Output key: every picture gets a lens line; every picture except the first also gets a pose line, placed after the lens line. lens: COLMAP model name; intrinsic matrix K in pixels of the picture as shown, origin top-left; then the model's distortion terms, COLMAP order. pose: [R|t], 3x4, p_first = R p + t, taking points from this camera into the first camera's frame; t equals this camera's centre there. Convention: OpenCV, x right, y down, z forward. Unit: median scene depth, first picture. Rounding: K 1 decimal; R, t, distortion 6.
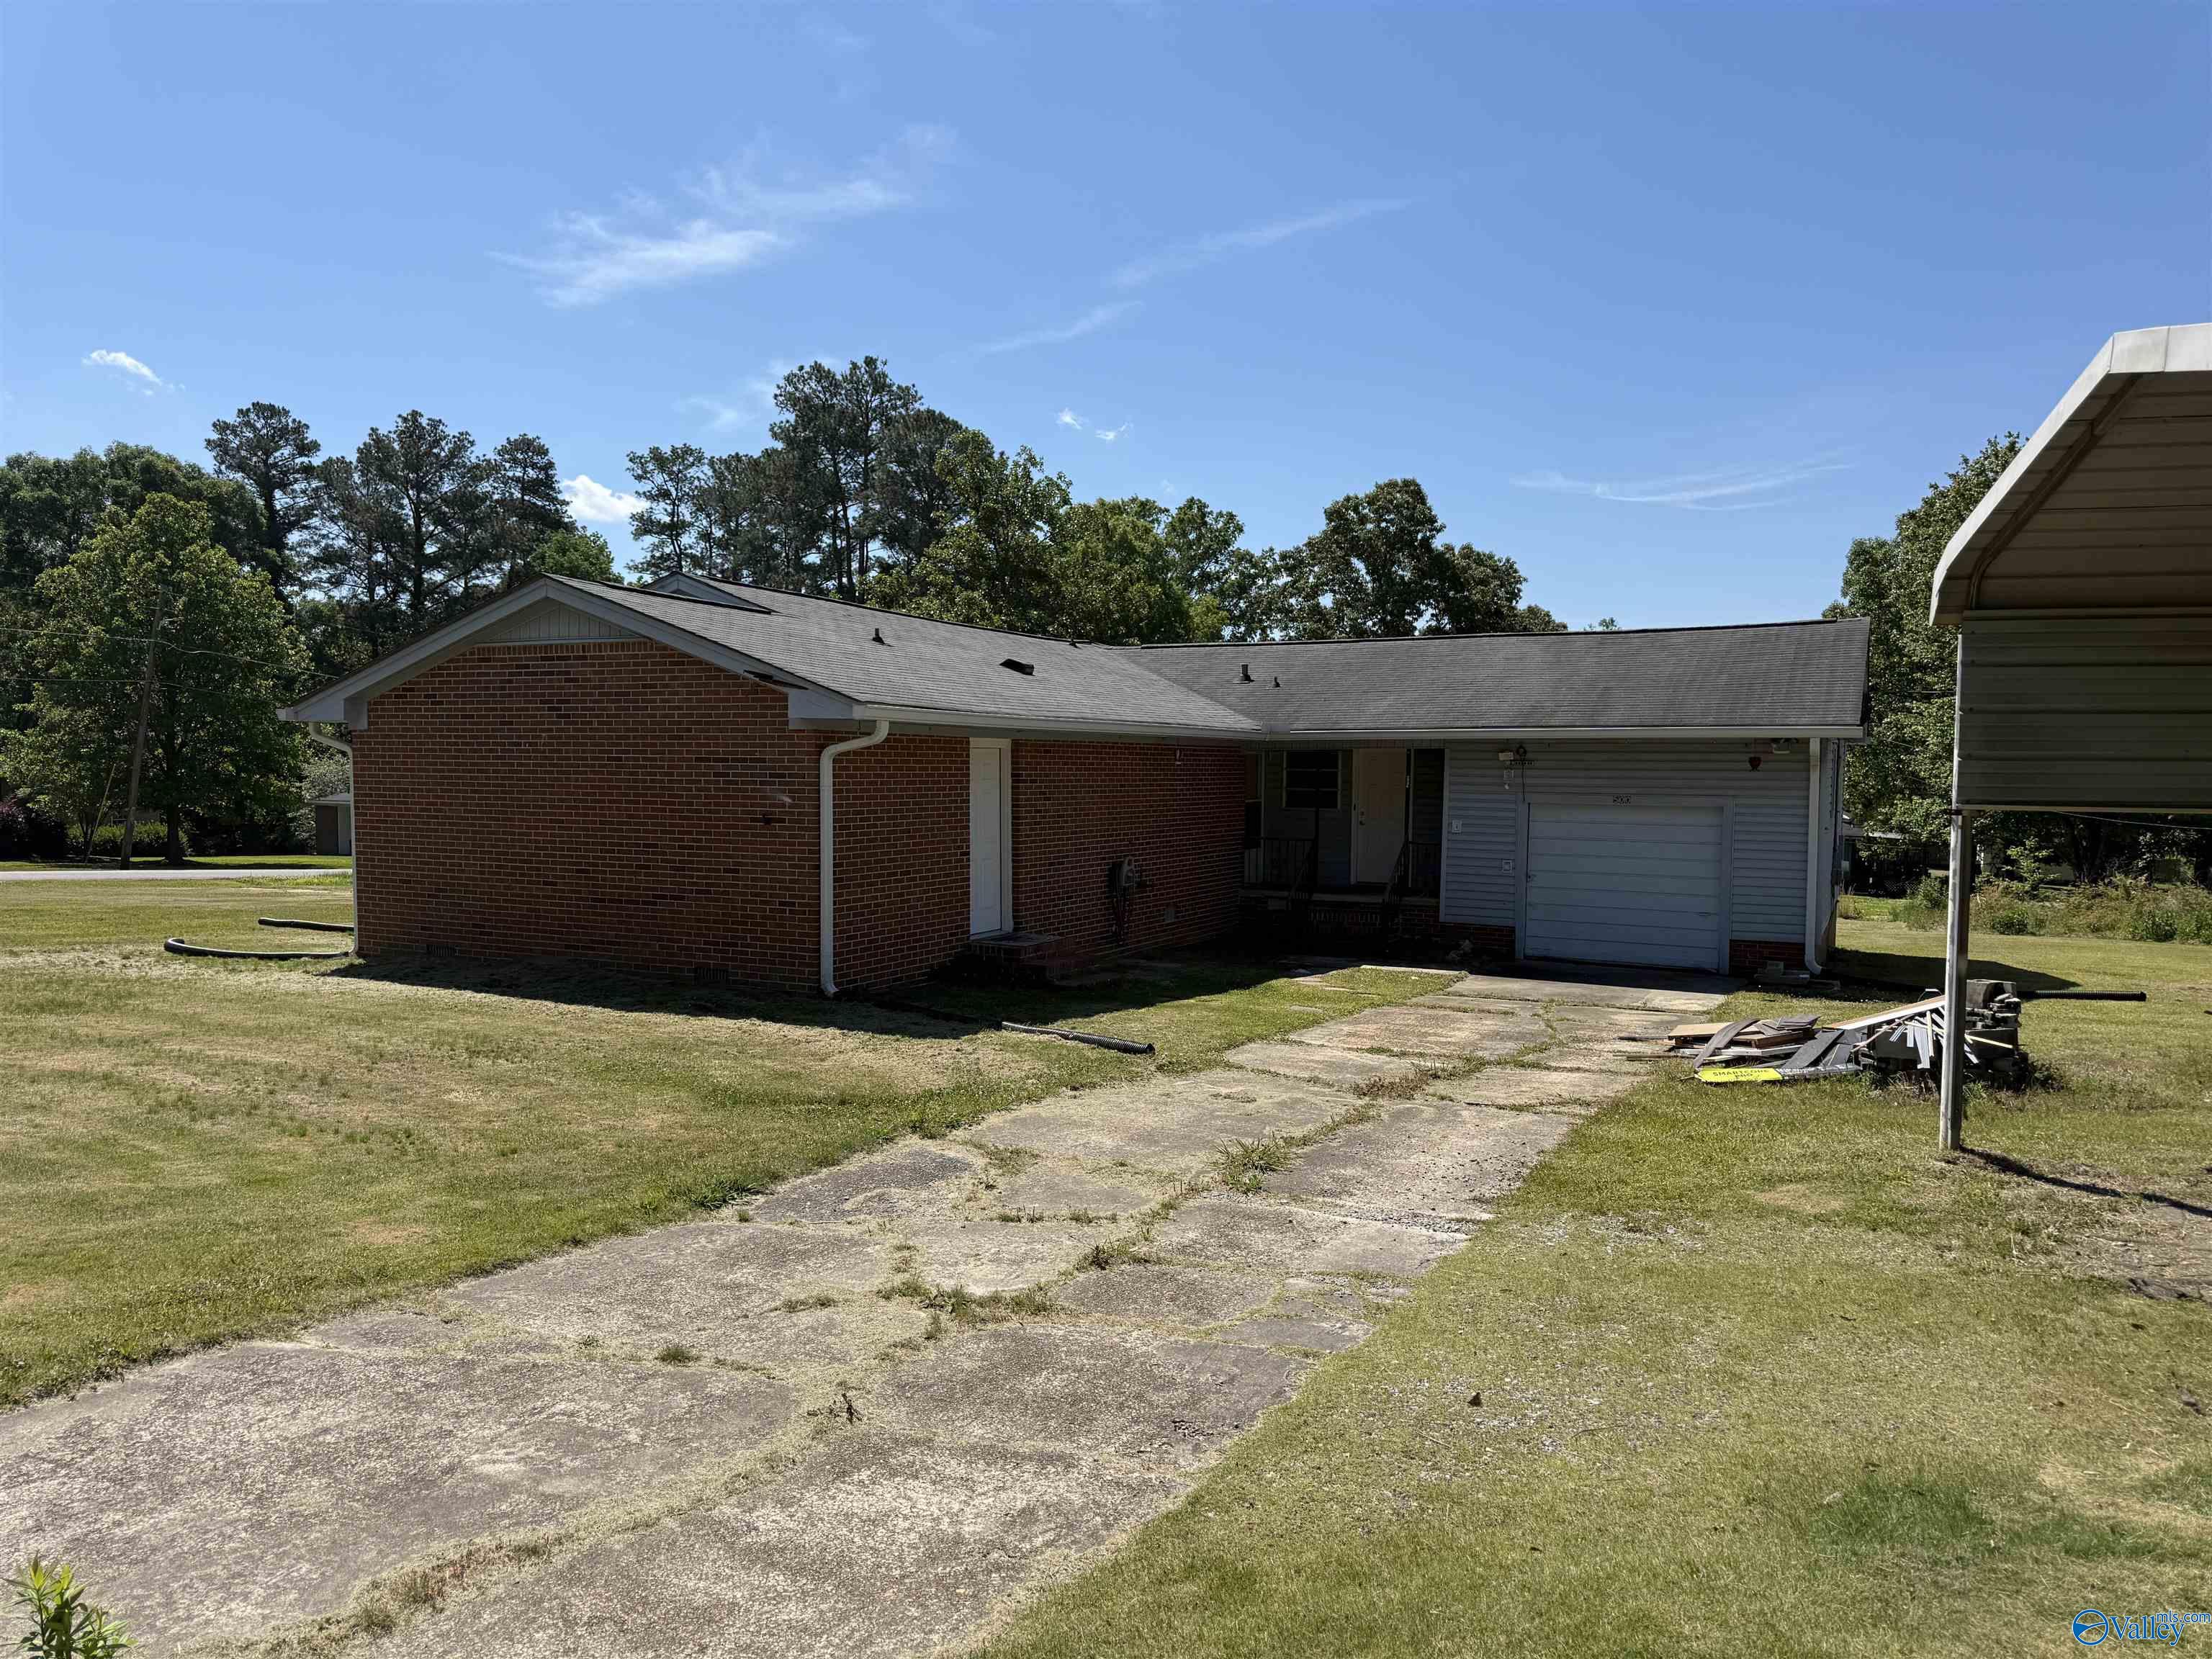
lens RADIAL K [[1532.8, 0, 1096.3], [0, 1532.8, 837.6], [0, 0, 1]] dist [0.034741, -0.001136]
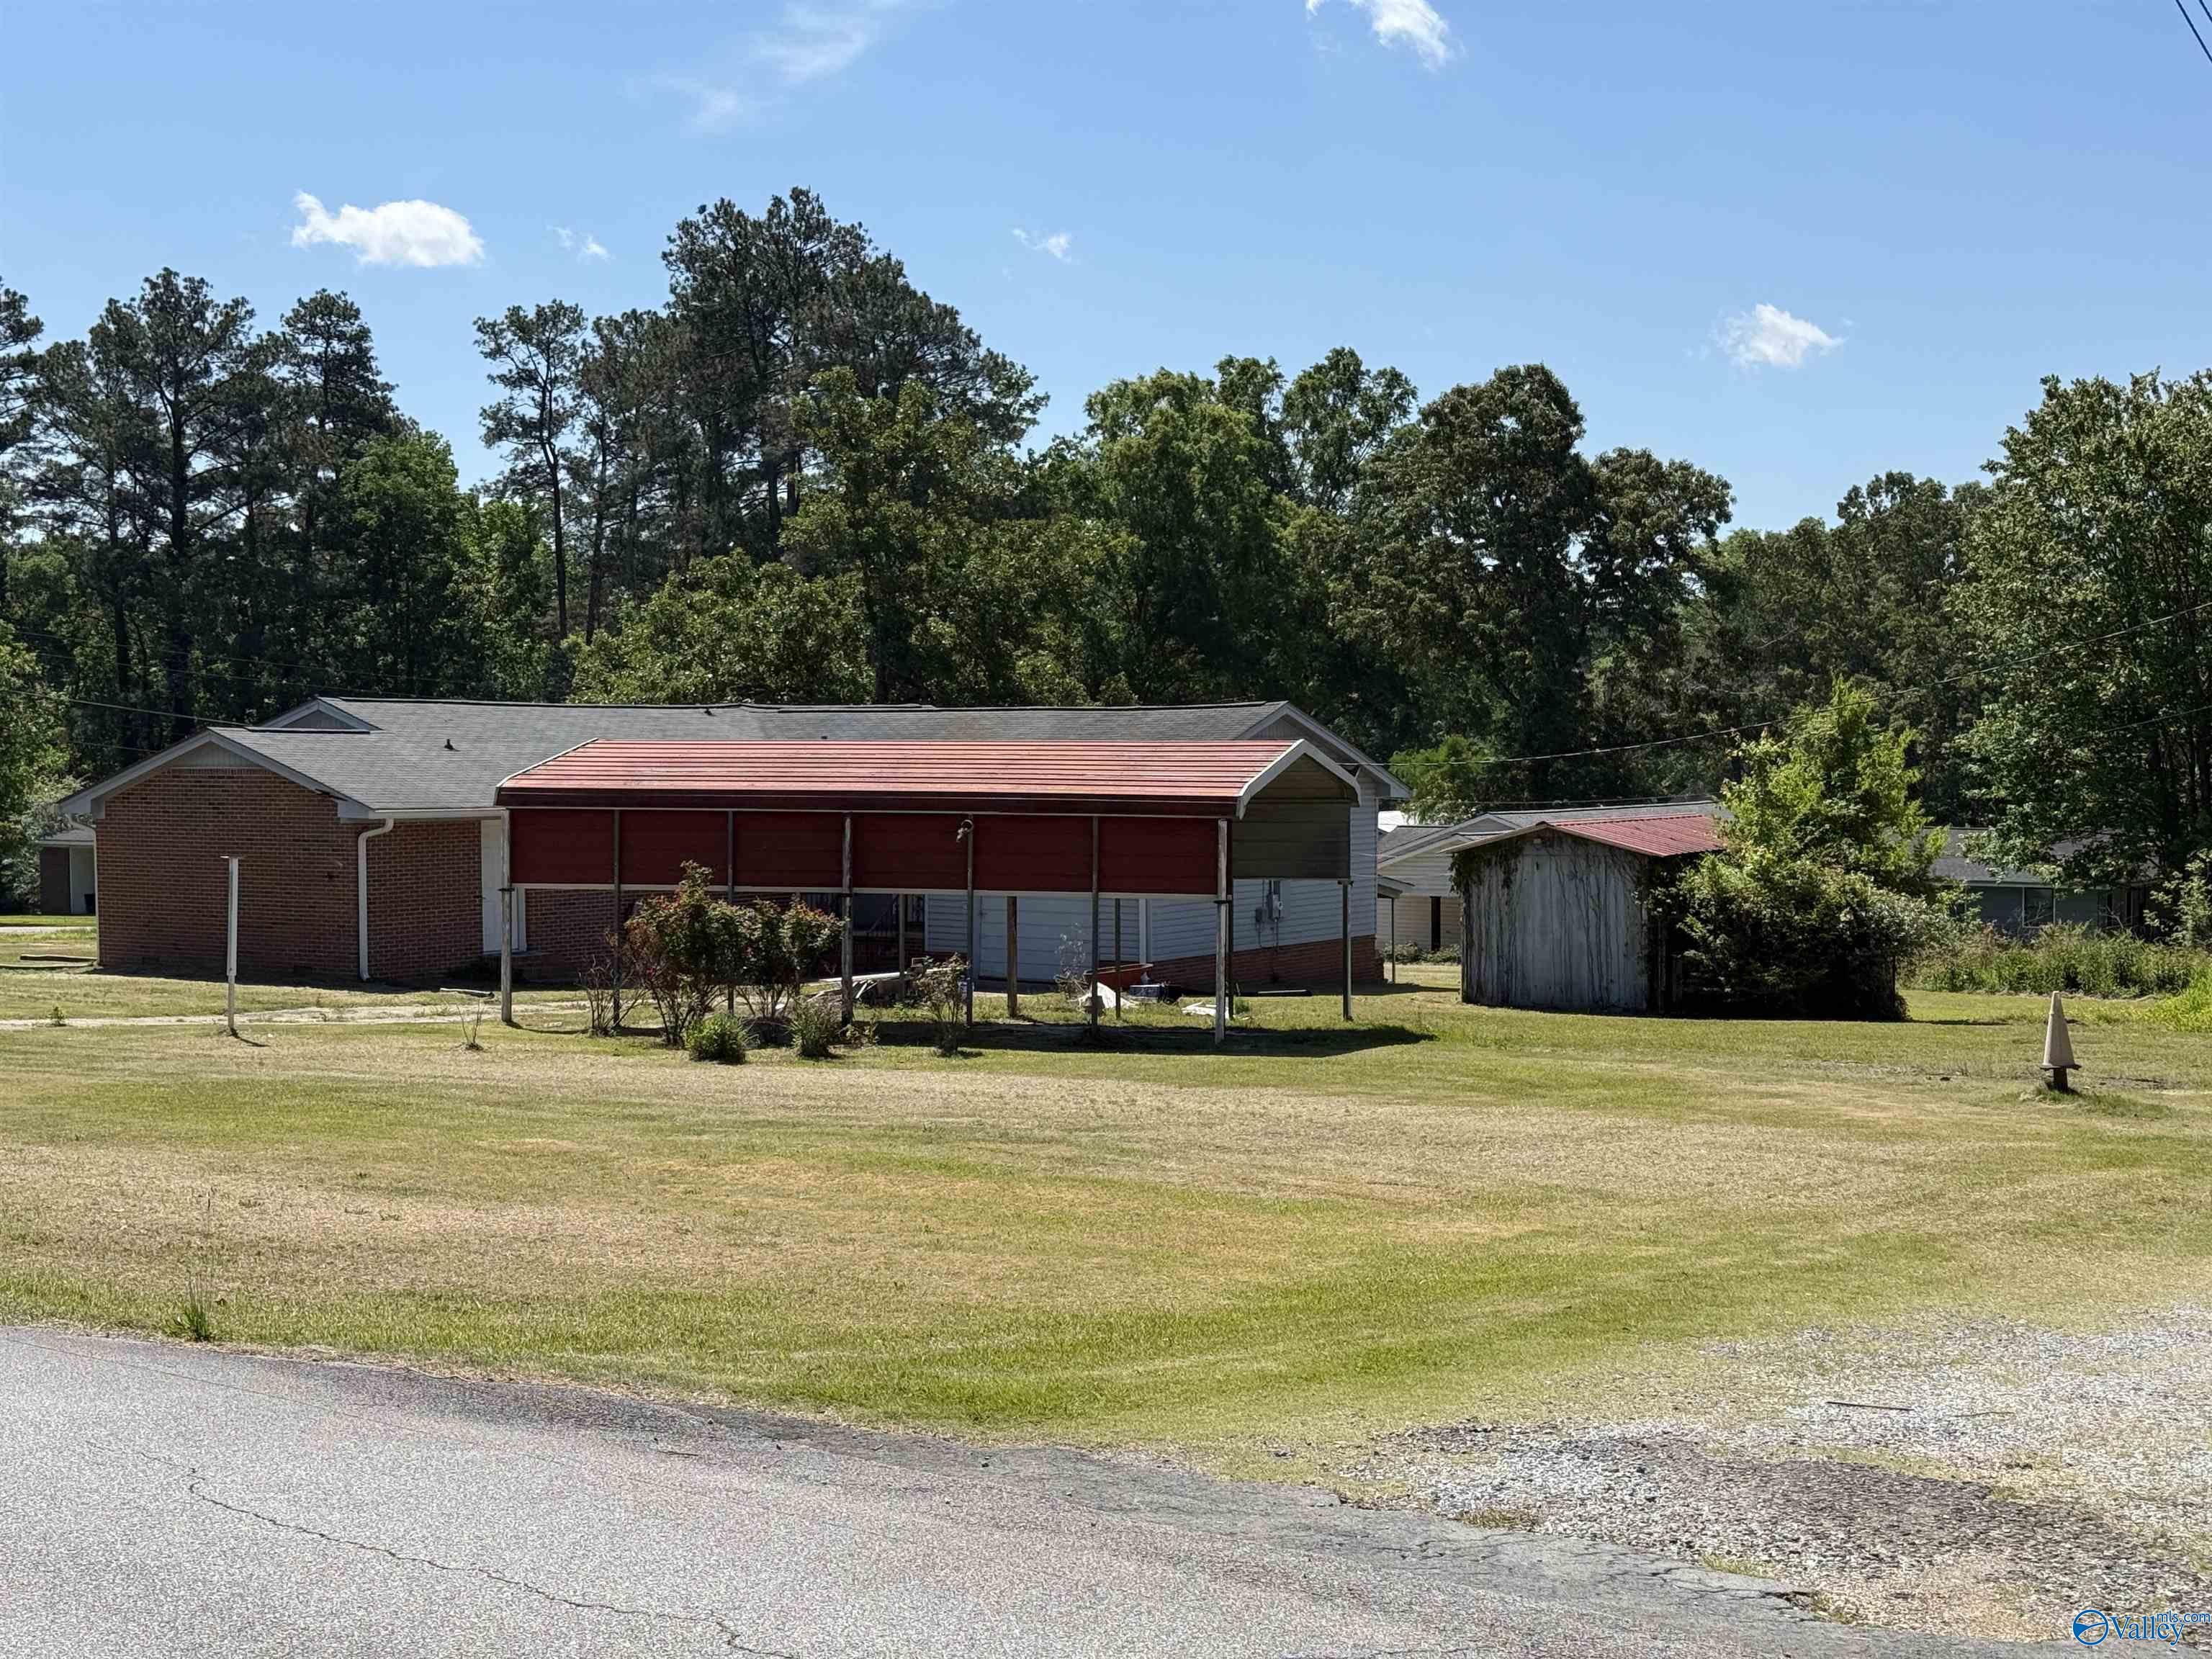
lens RADIAL K [[3105.5, 0, 1096.8], [0, 3105.5, 876.6], [0, 0, 1]] dist [0.149029, -0.080442]
pose [[0.990502, -0.006355, -0.137349, 0.156074], [0.005928, 0.999976, -0.003520, 0.000875], [0.137368, 0.002673, 0.990516, -0.328339]]
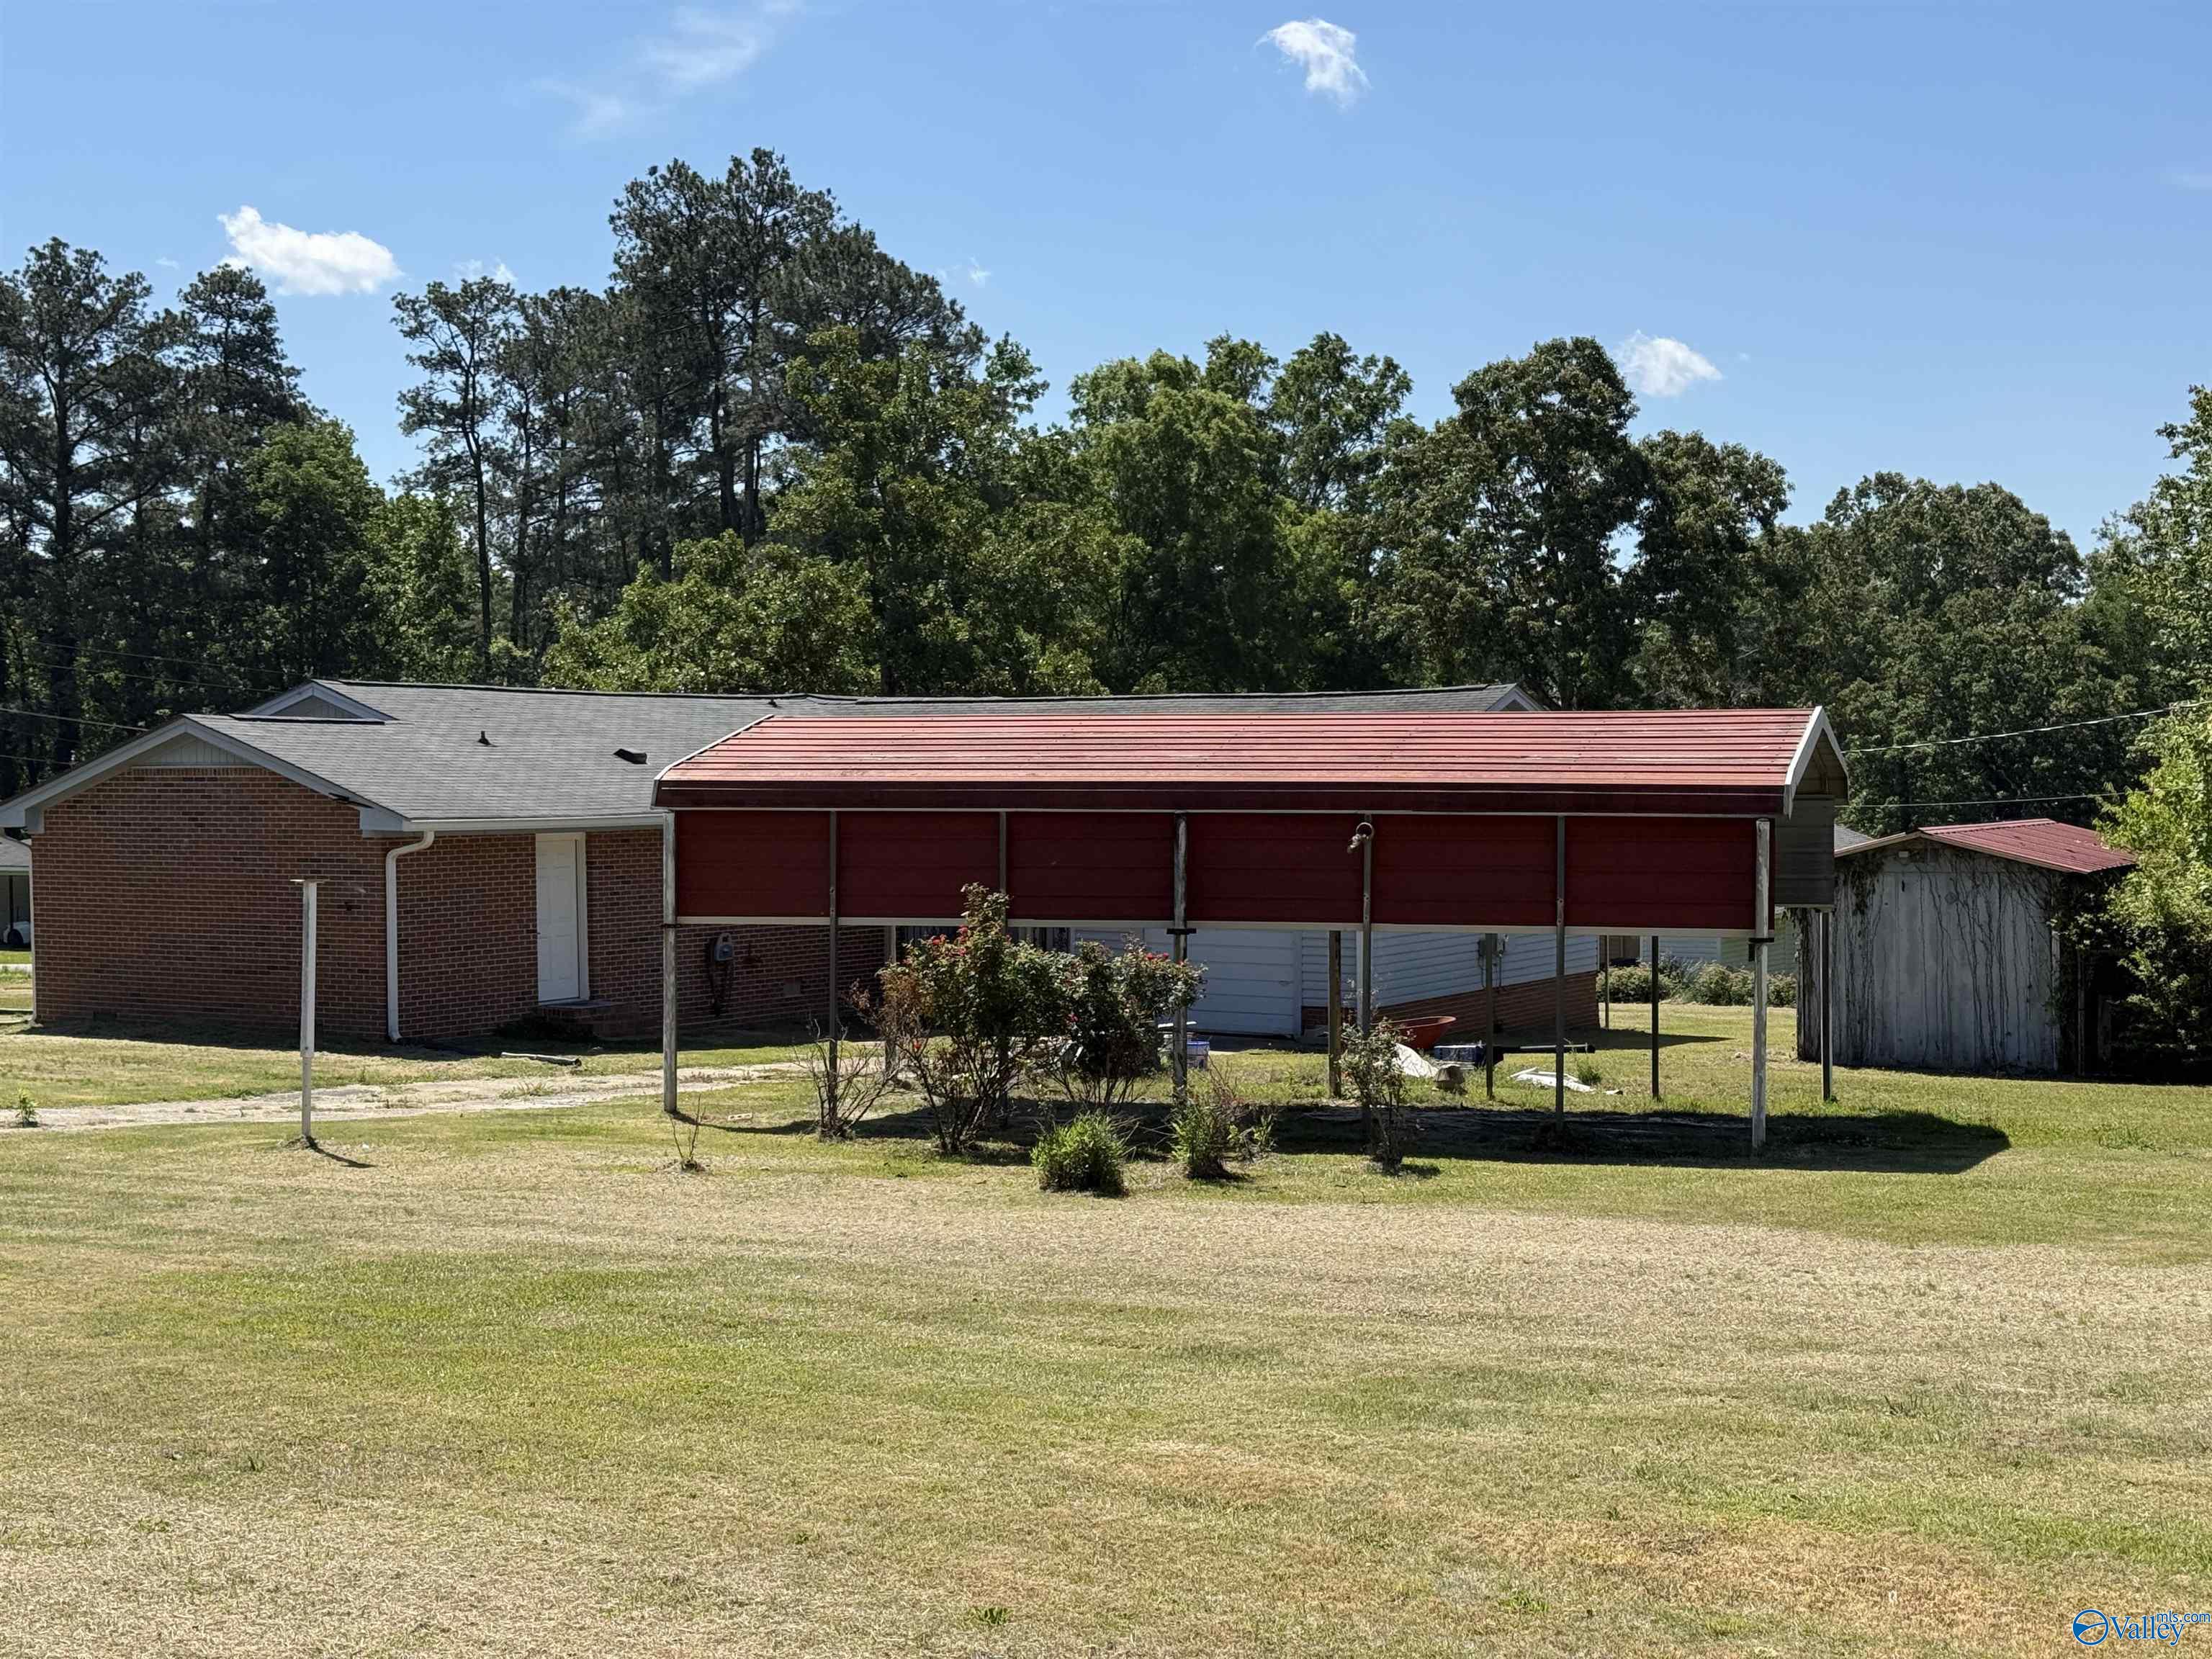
lens RADIAL K [[3100.7, 0, 1106.0], [0, 3100.7, 829.5], [0, 0, 1]] dist [0.140859, -0.098901]
pose [[0.995774, -0.012815, -0.090936, 0.095209], [0.010538, 0.999620, -0.025475, -0.000305], [0.091228, 0.024409, 0.995531, -0.226053]]
